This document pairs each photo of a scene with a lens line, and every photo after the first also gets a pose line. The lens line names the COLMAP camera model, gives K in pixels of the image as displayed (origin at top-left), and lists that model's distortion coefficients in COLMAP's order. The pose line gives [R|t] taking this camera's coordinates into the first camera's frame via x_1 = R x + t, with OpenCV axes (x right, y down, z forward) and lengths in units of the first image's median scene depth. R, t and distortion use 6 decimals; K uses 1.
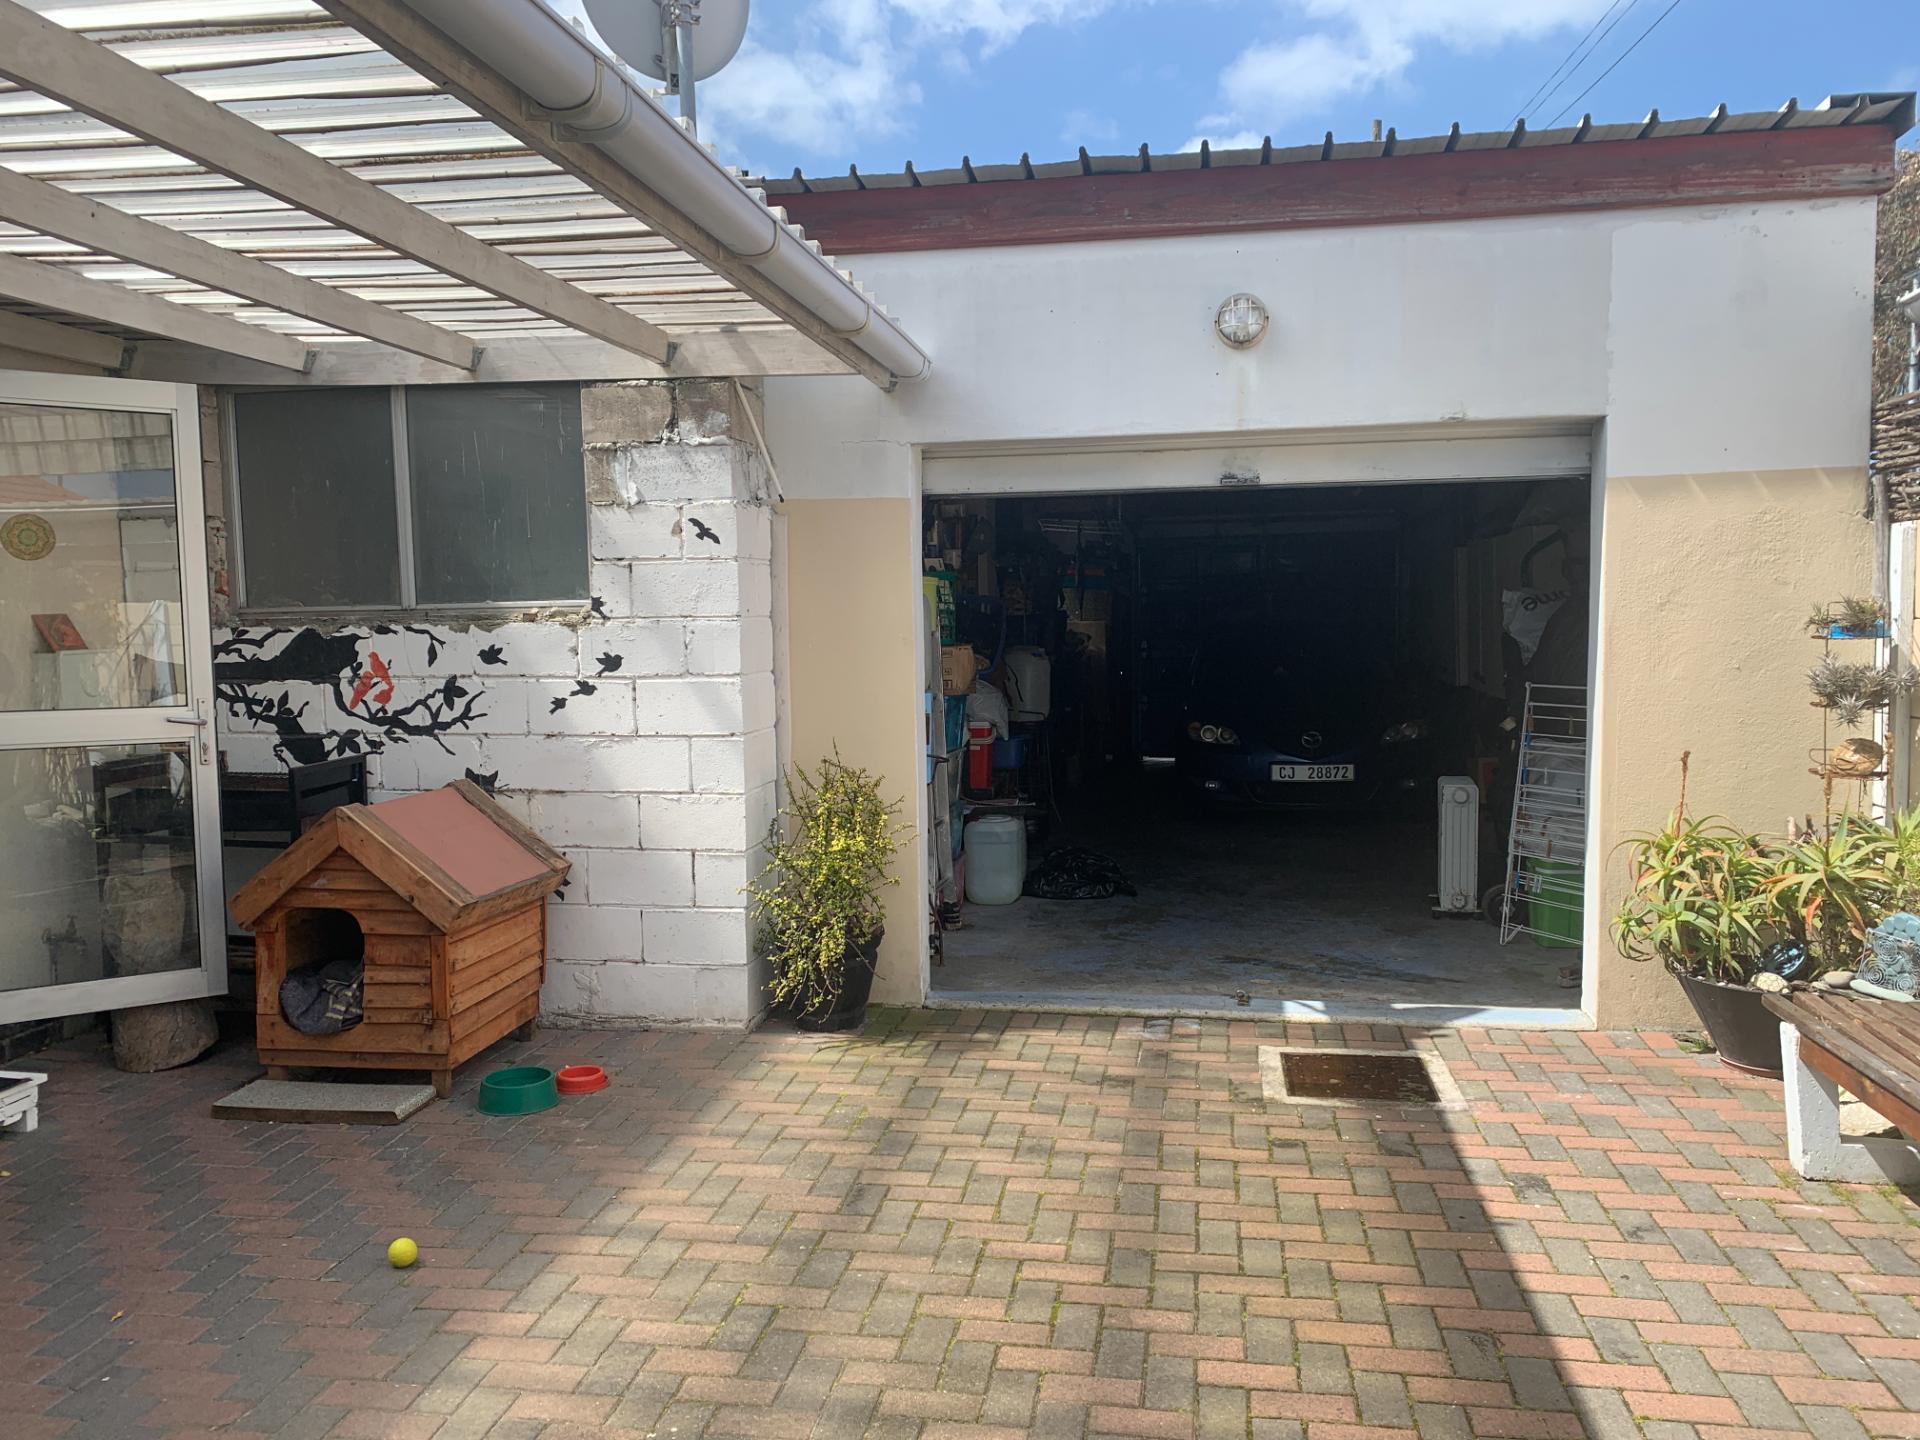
lens RADIAL K [[1468.6, 0, 951.8], [0, 1468.6, 710.1], [0, 0, 1]] dist [0.052774, -0.063753]
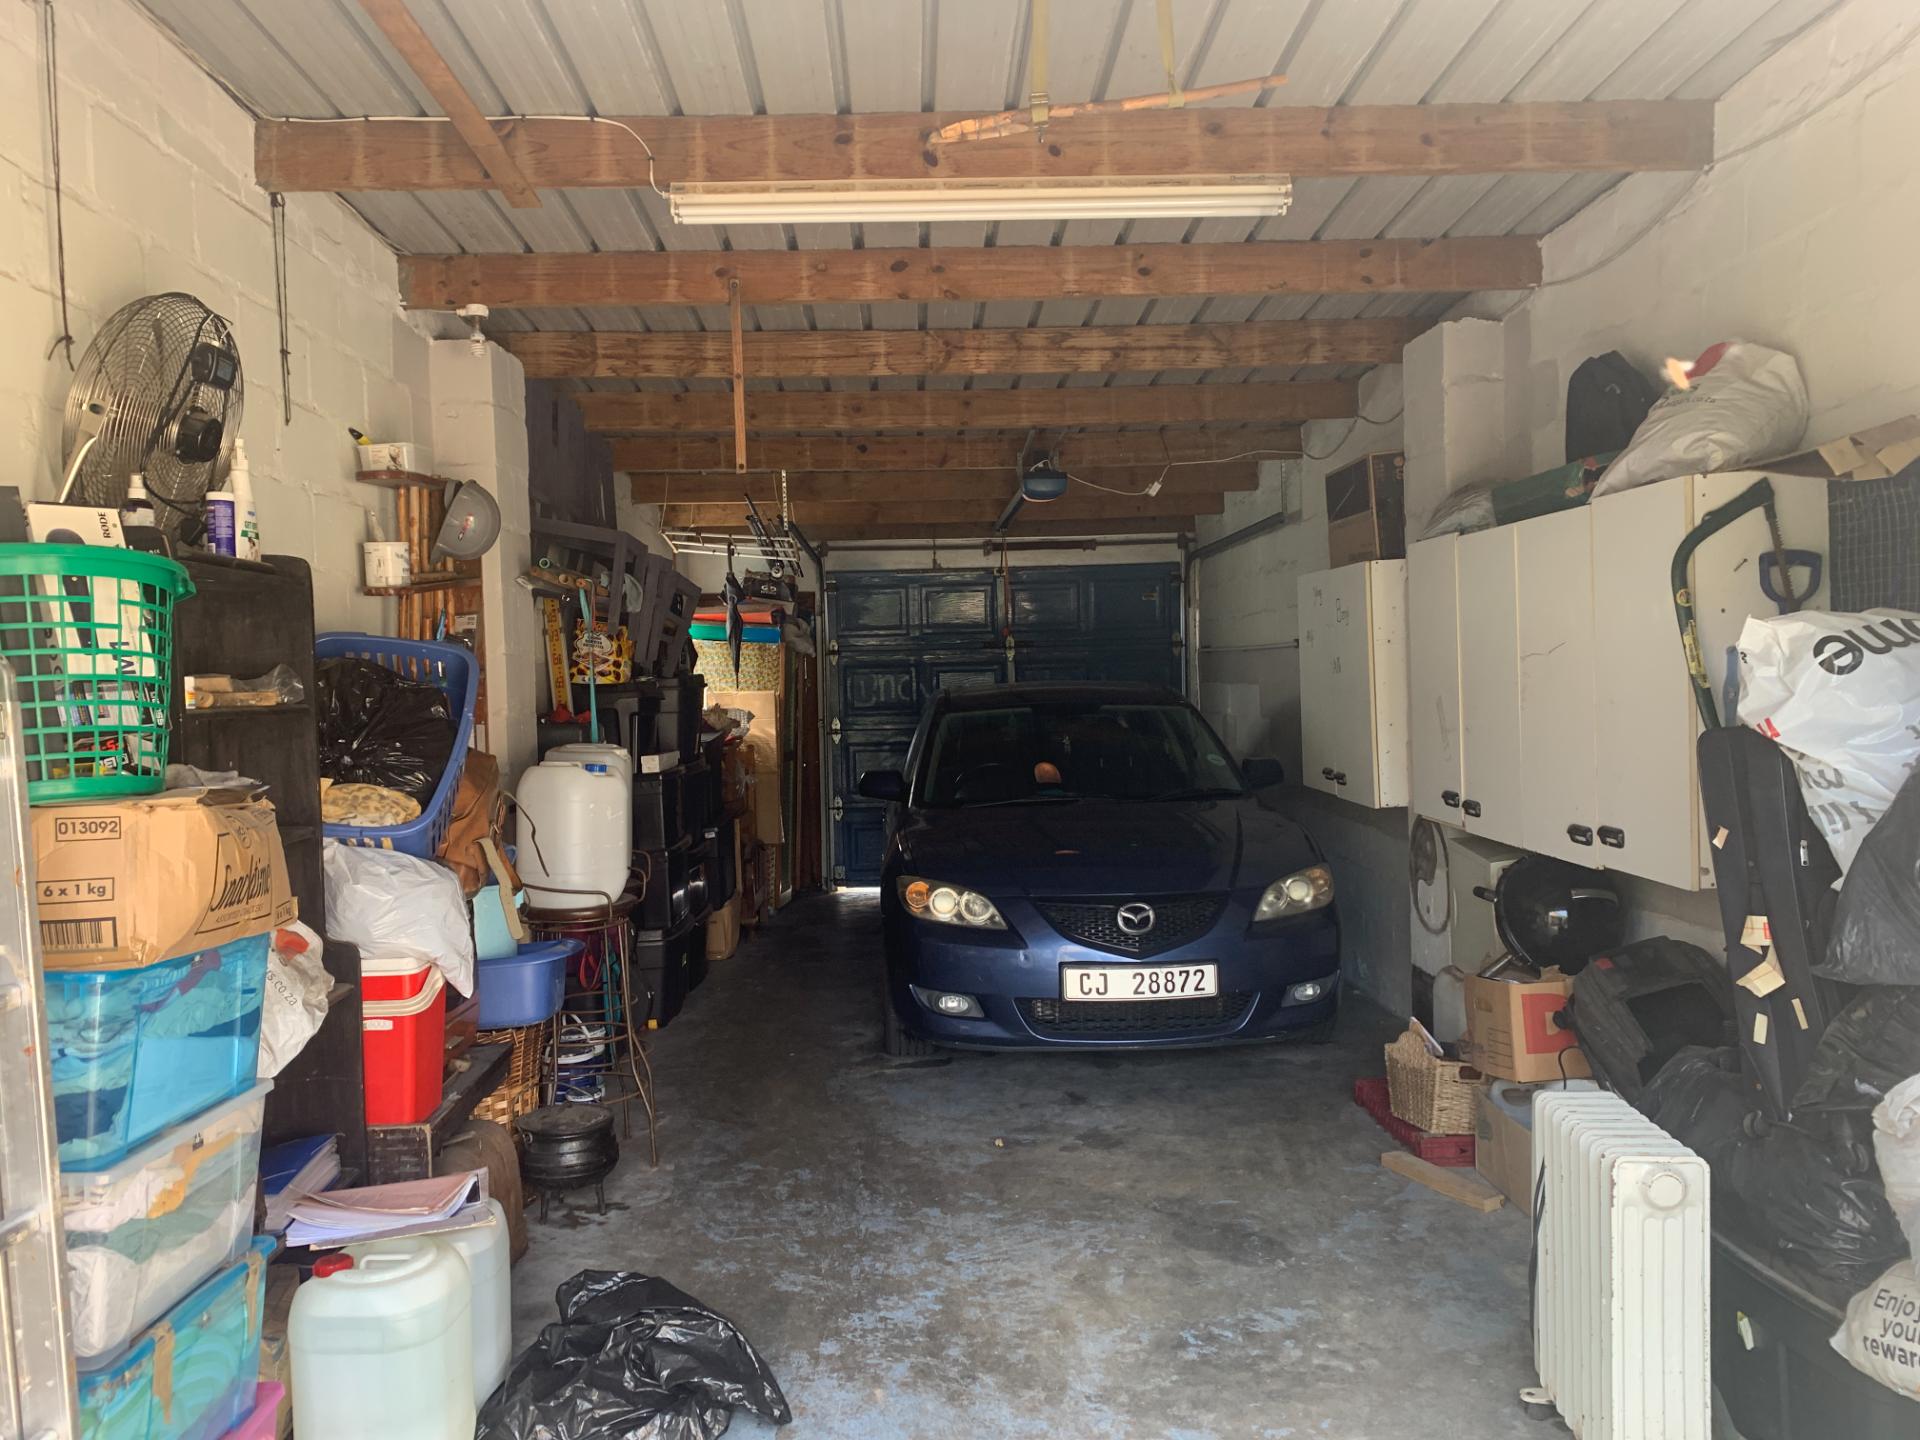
lens RADIAL K [[1468.6, 0, 955.4], [0, 1468.6, 732.2], [0, 0, 1]] dist [0.052774, -0.063753]
pose [[0.979924, -0.012632, 0.198972, 0.076111], [0.018218, 0.999489, -0.026269, -0.034010], [-0.198539, 0.029366, 0.979653, 0.492001]]
